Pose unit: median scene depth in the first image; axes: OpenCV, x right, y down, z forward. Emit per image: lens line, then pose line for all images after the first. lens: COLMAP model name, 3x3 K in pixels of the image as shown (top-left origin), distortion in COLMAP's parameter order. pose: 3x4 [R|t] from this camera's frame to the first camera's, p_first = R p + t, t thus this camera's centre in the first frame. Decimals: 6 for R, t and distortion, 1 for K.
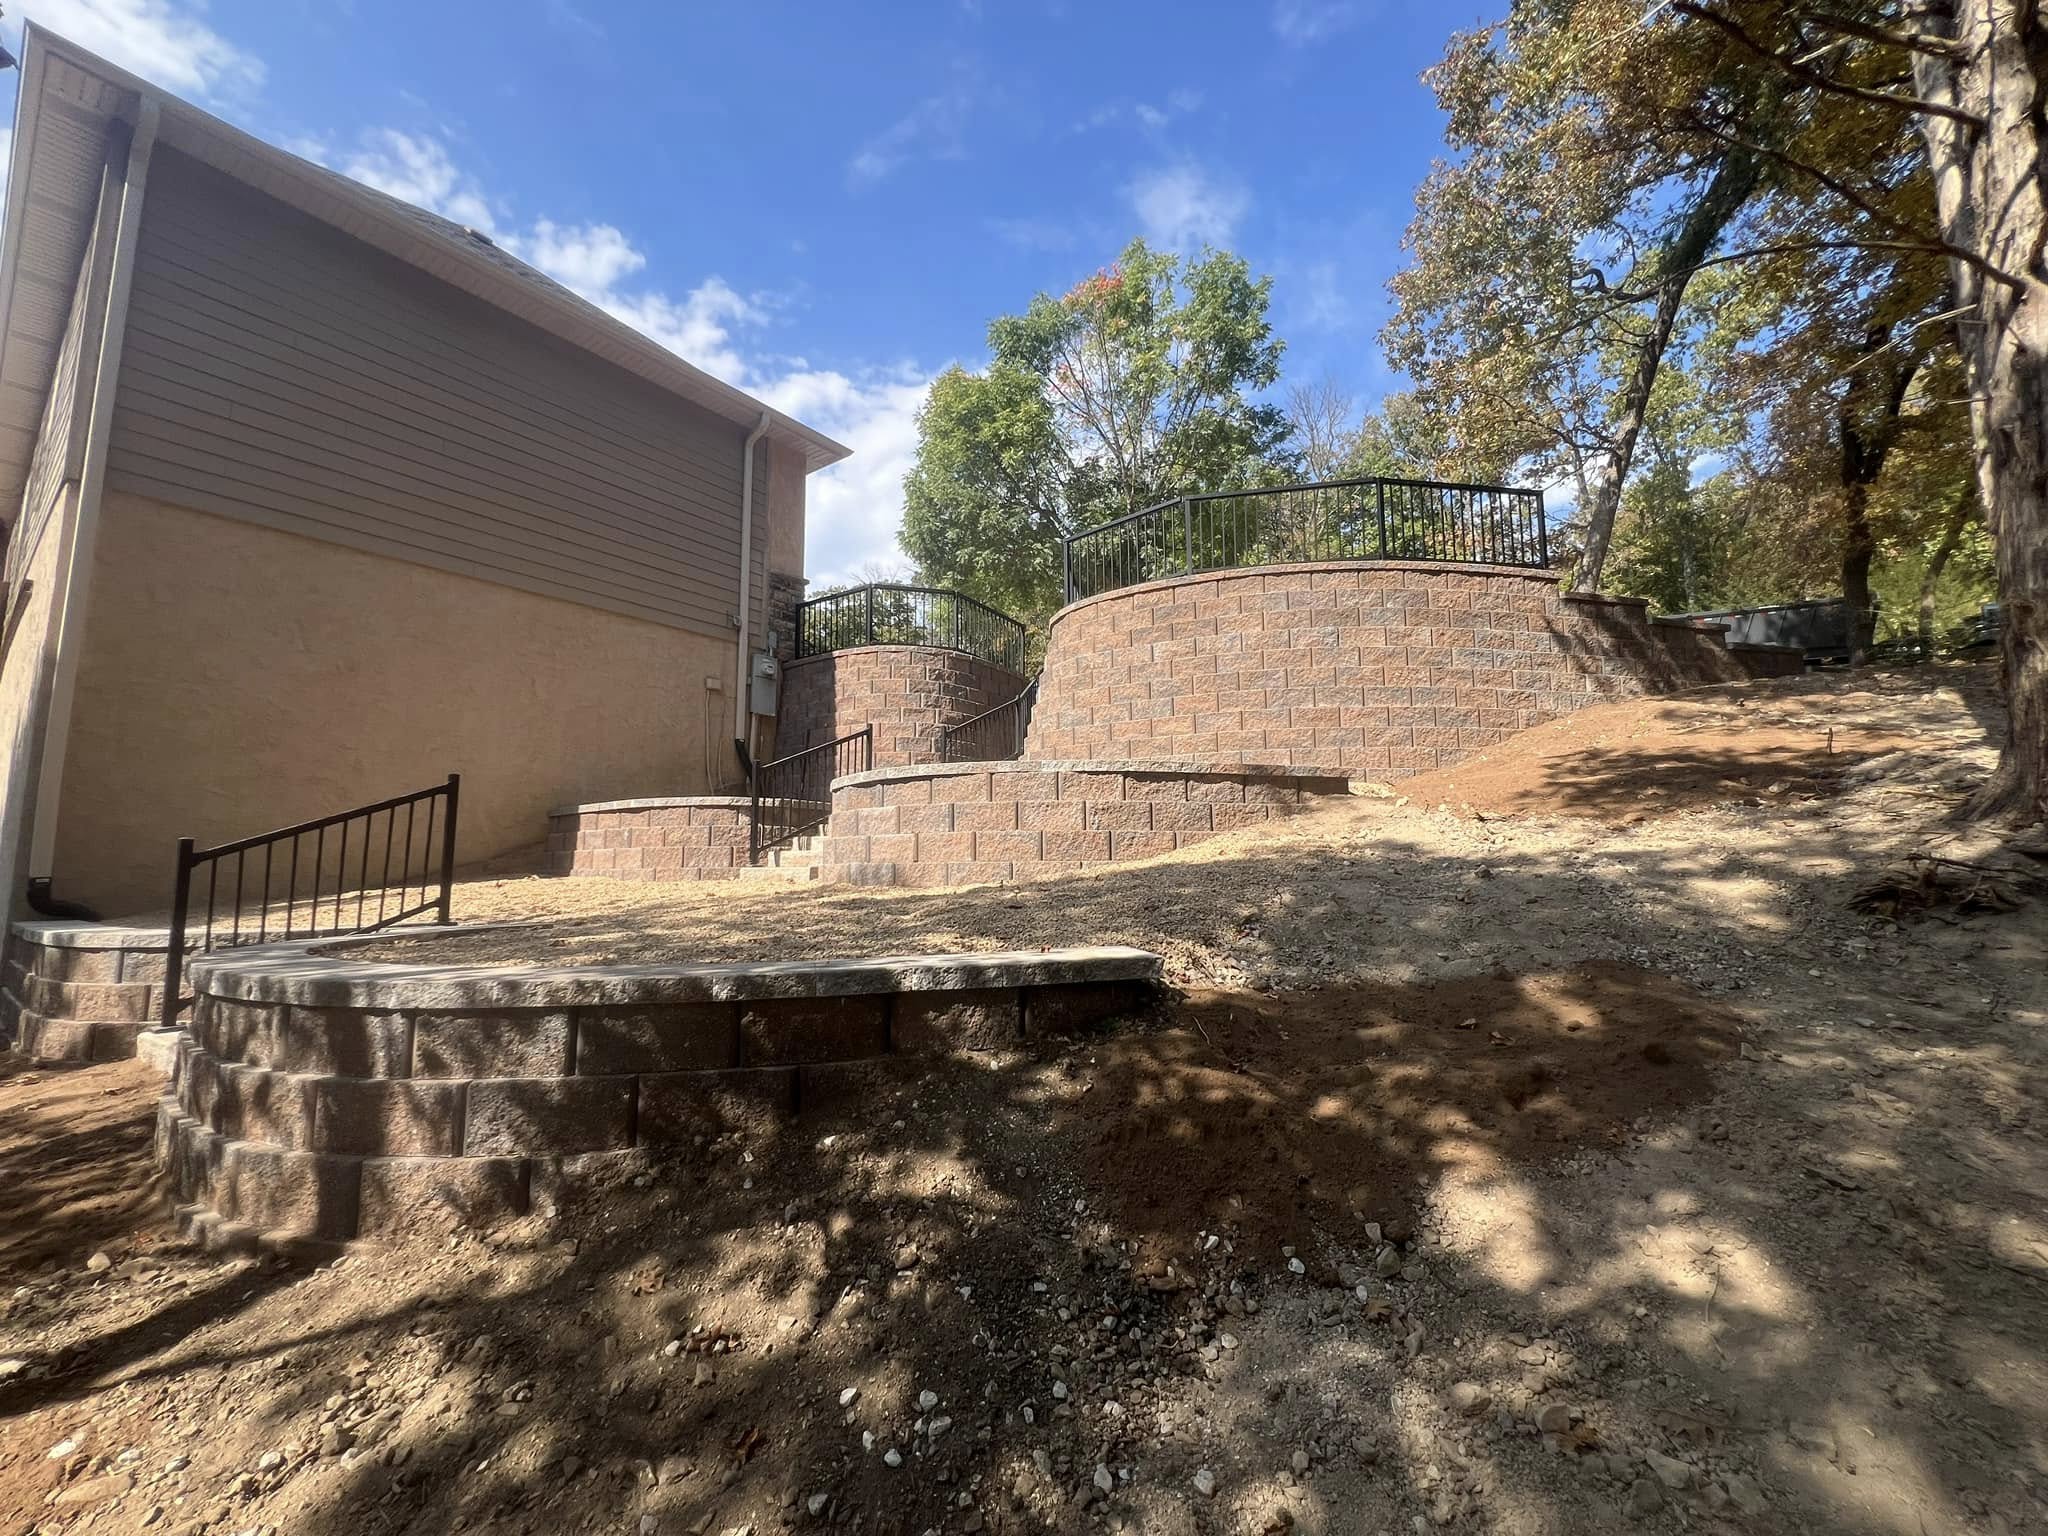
lens RADIAL K [[834.8, 0, 1025.8], [0, 834.8, 768.4], [0, 0, 1]] dist [0.002137, -0.000028]
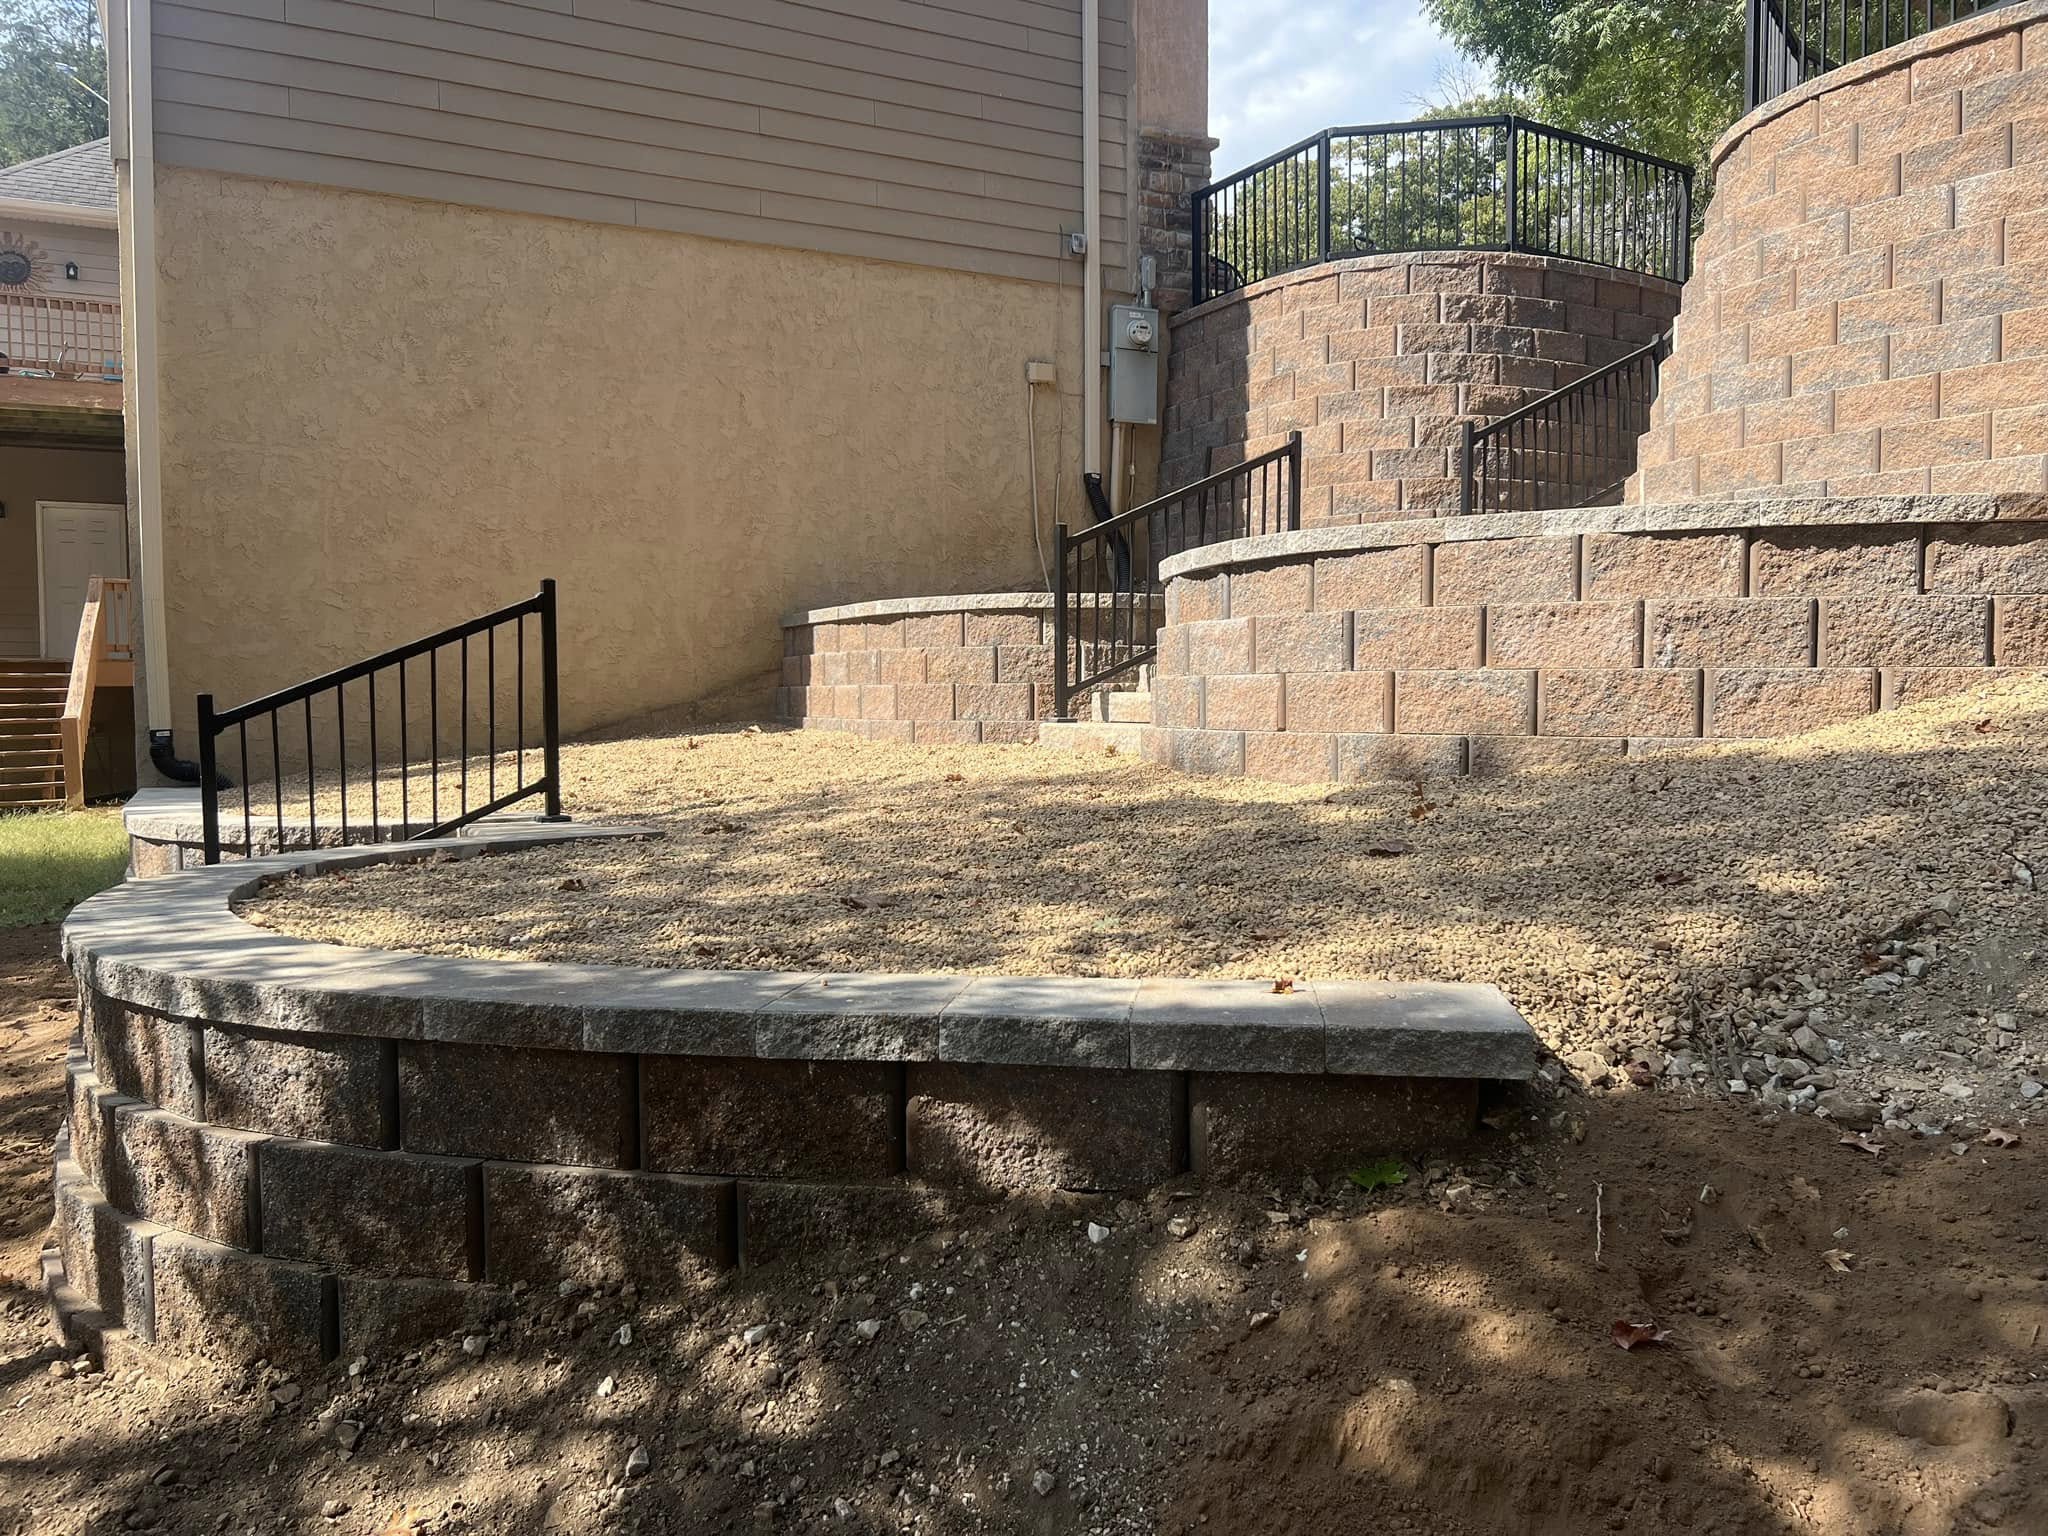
lens RADIAL K [[1572.2, 0, 1027.4], [0, 1572.2, 764.8], [0, 0, 1]] dist [0.051090, -0.064364]
pose [[0.894190, 0.024002, -0.447044, 0.104152], [0.052387, 0.986092, 0.157729, -0.015855], [0.444612, -0.164459, 0.880496, 0.076544]]
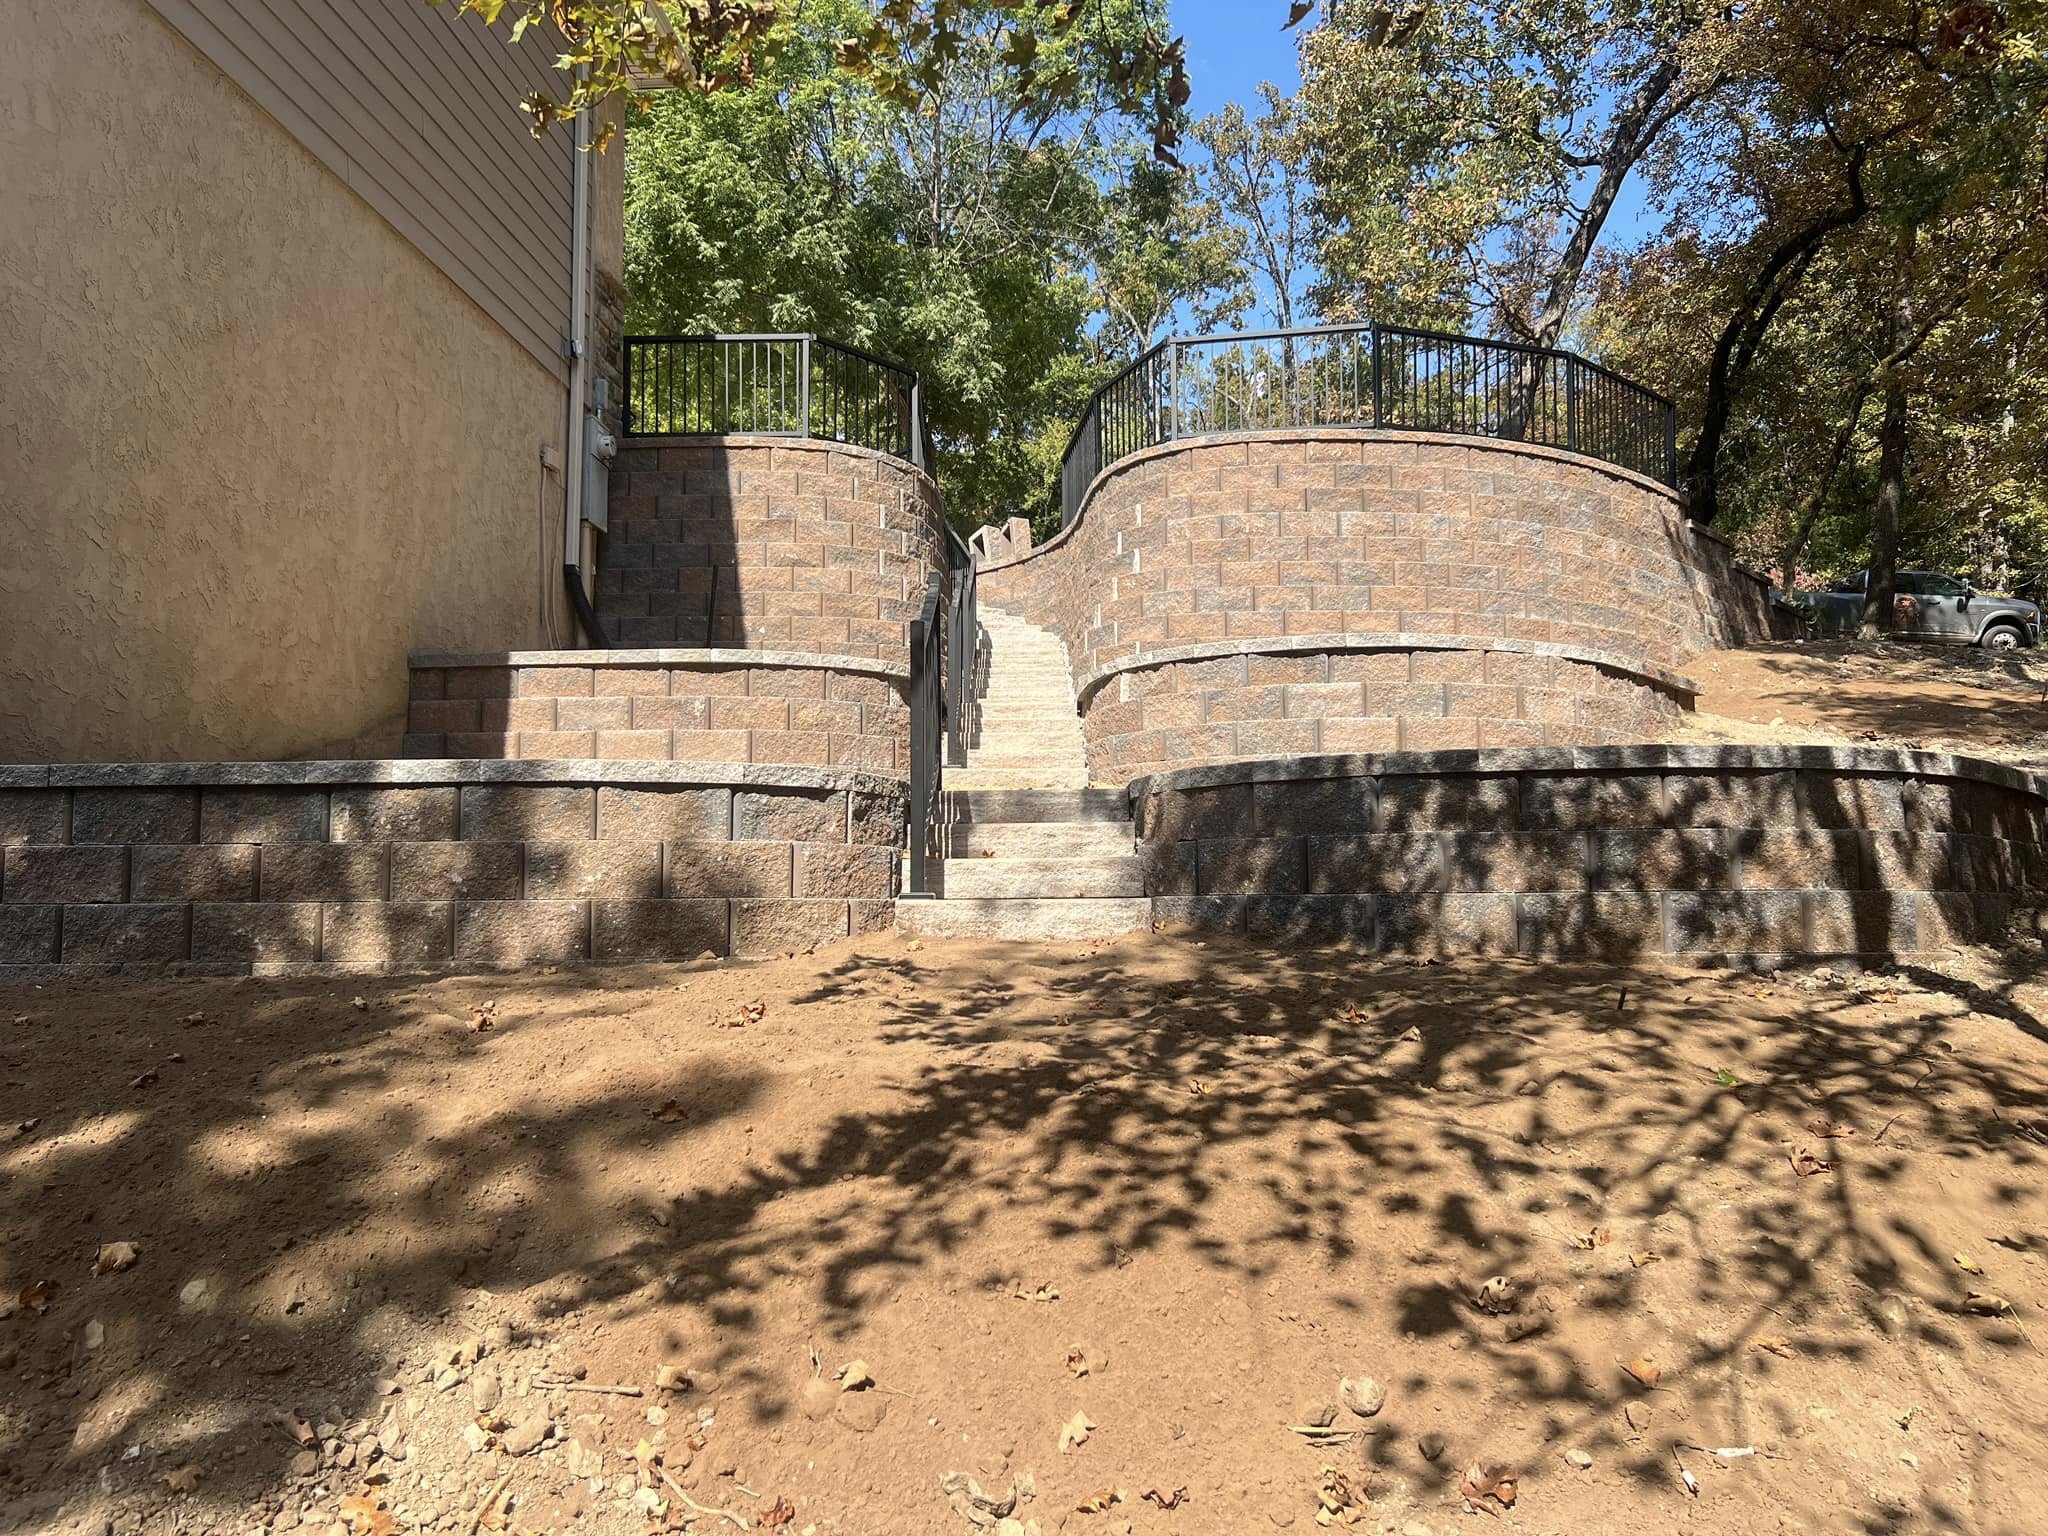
lens RADIAL K [[1572.2, 0, 1022.4], [0, 1572.2, 777.7], [0, 0, 1]] dist [0.051090, -0.064364]
pose [[0.840213, 0.055256, 0.539434, -0.869651], [-0.067317, 0.997728, 0.002651, 0.108884], [-0.538062, -0.038540, 0.842024, -0.056205]]
